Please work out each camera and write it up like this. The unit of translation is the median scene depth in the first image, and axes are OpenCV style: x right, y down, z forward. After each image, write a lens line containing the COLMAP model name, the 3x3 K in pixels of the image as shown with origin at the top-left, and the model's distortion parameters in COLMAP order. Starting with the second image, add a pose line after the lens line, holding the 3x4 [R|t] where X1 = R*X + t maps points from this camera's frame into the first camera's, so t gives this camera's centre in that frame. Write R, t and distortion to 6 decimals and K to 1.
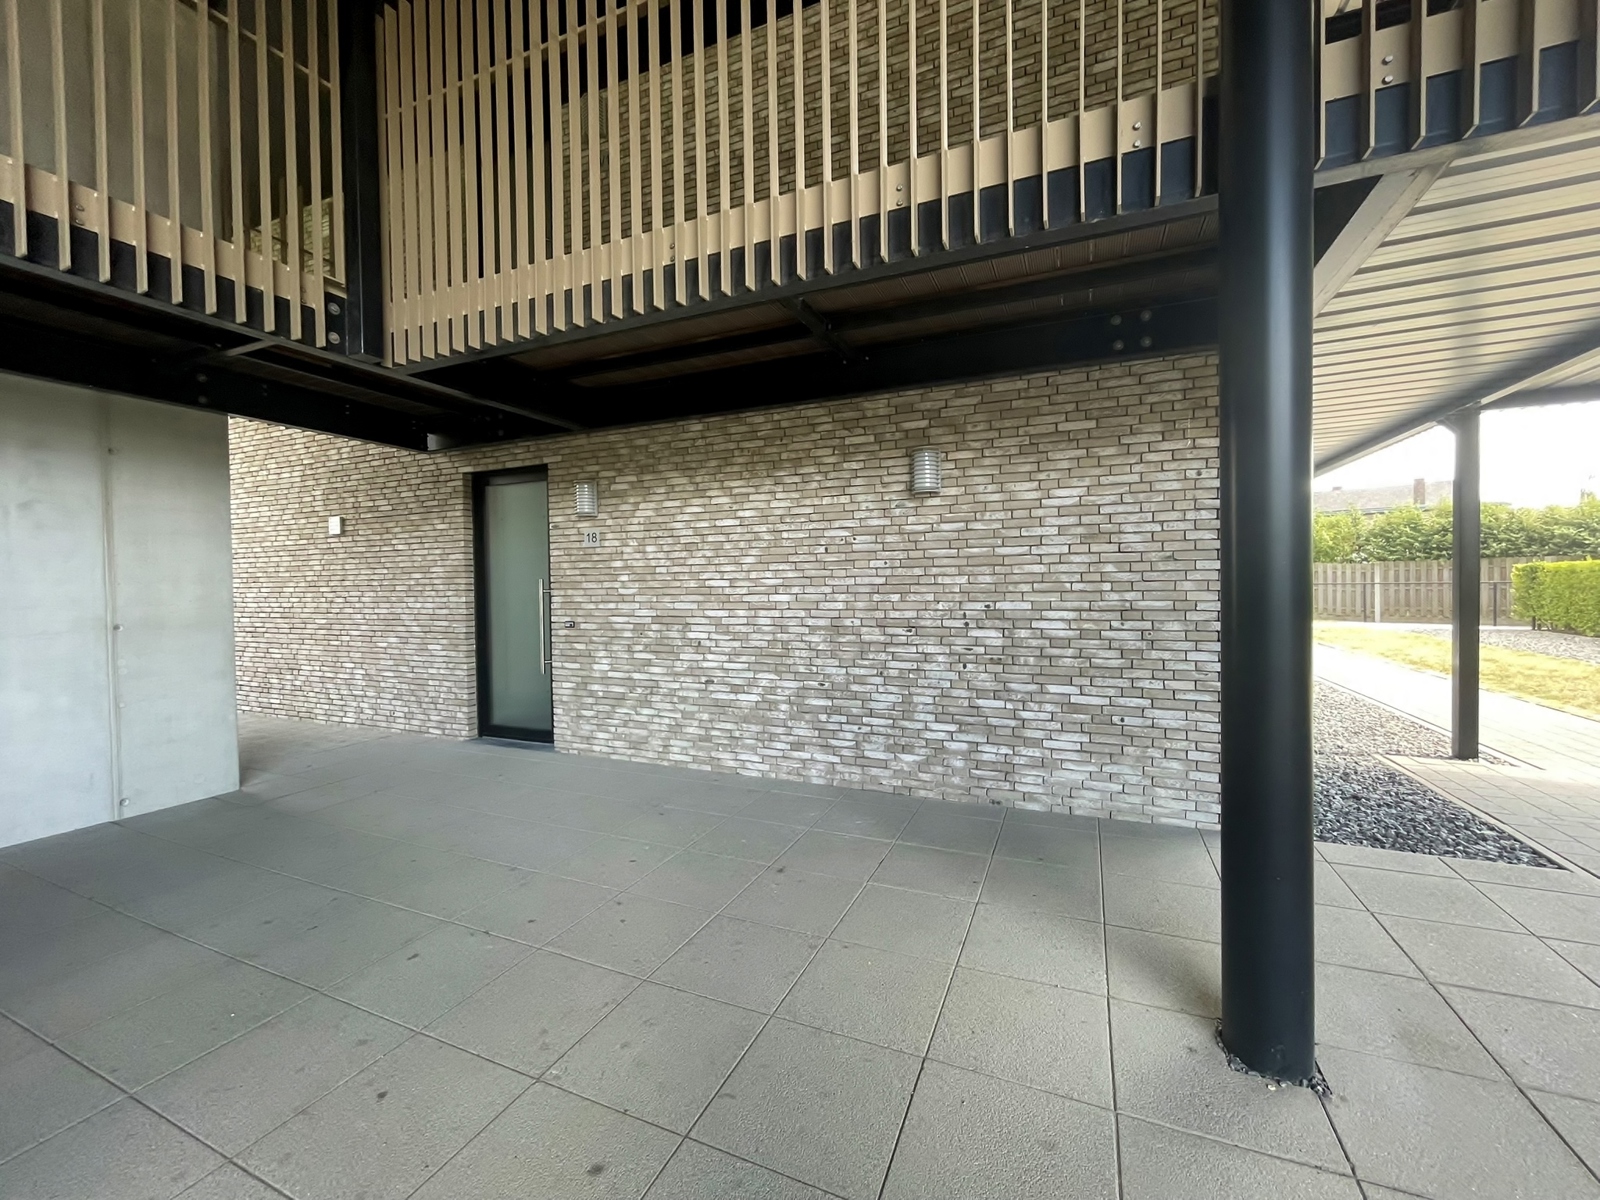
lens RADIAL K [[651.0, 0, 719.8], [0, 651.0, 589.0], [0, 0, 1]] dist [-0.001627, -0.000881]
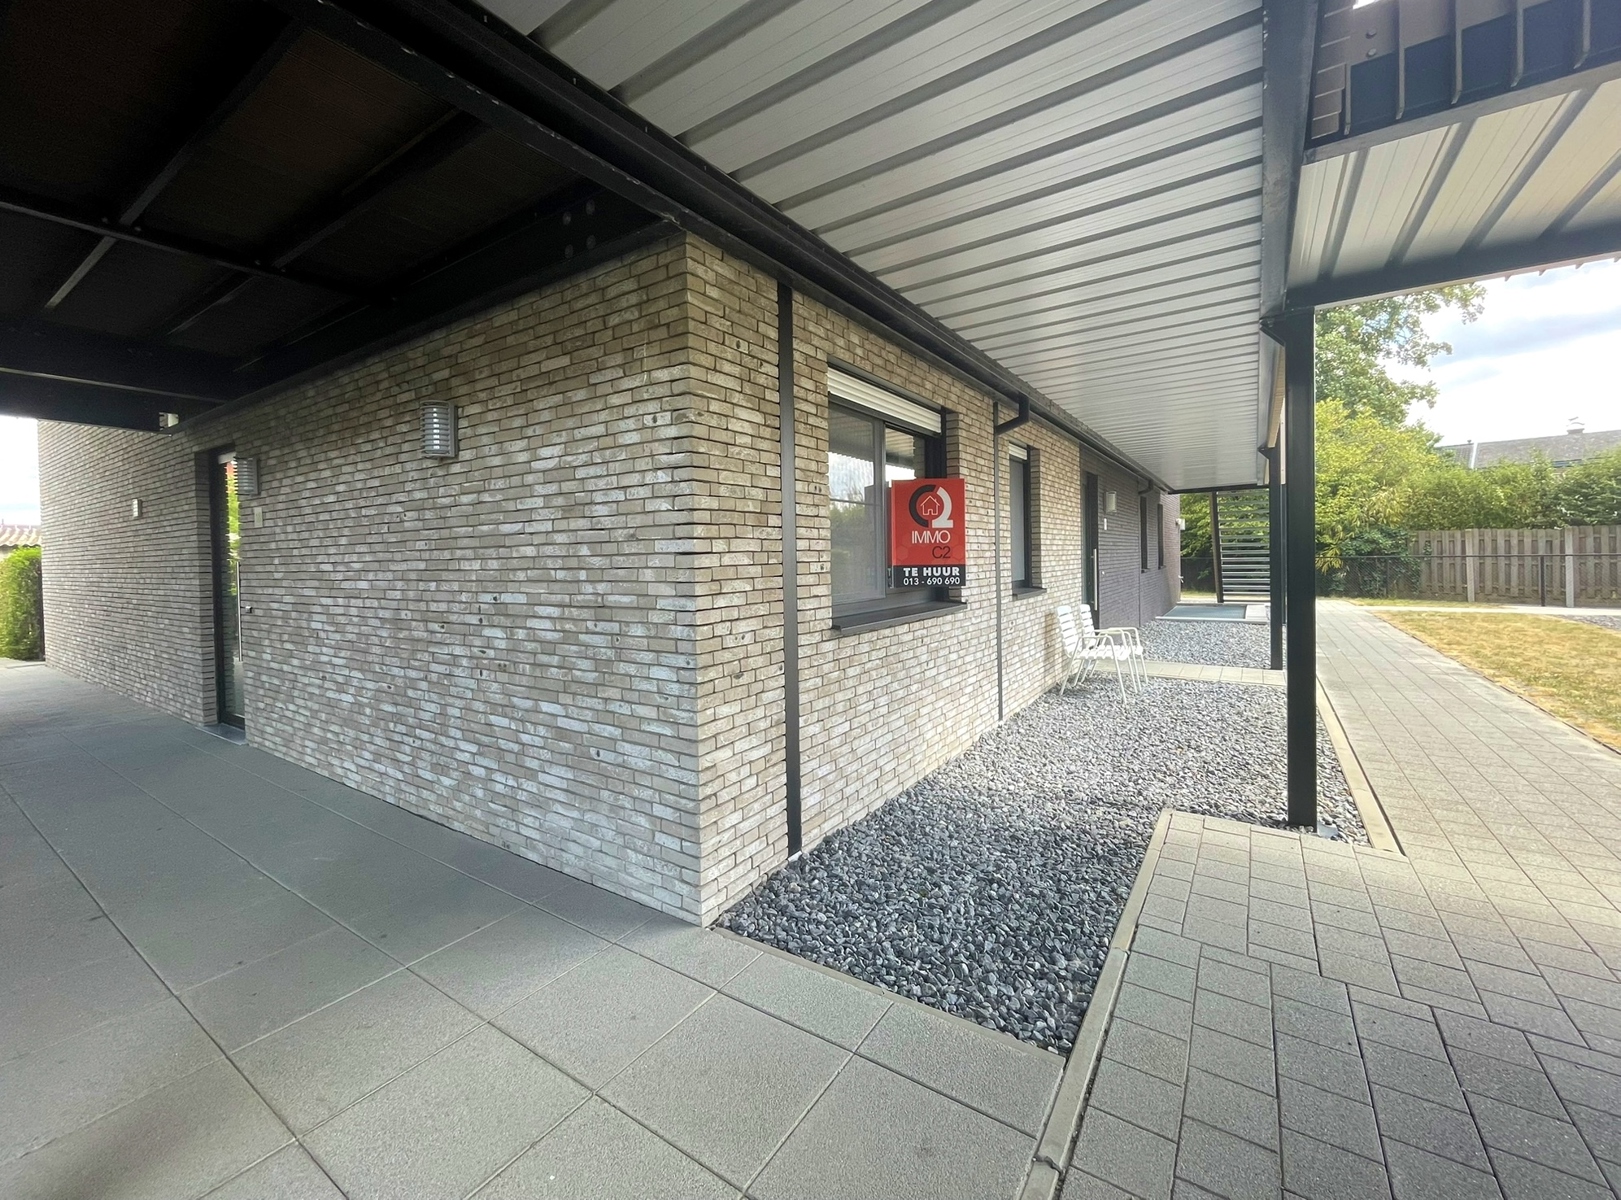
lens RADIAL K [[659.5, 0, 690.5], [0, 659.5, 565.6], [0, 0, 1]] dist [-0.001627, -0.000881]
pose [[0.983298, -0.002095, -0.181992, 0.735509], [0.002926, 0.999986, 0.004299, -0.015326], [0.181980, -0.004759, 0.983291, 0.234418]]
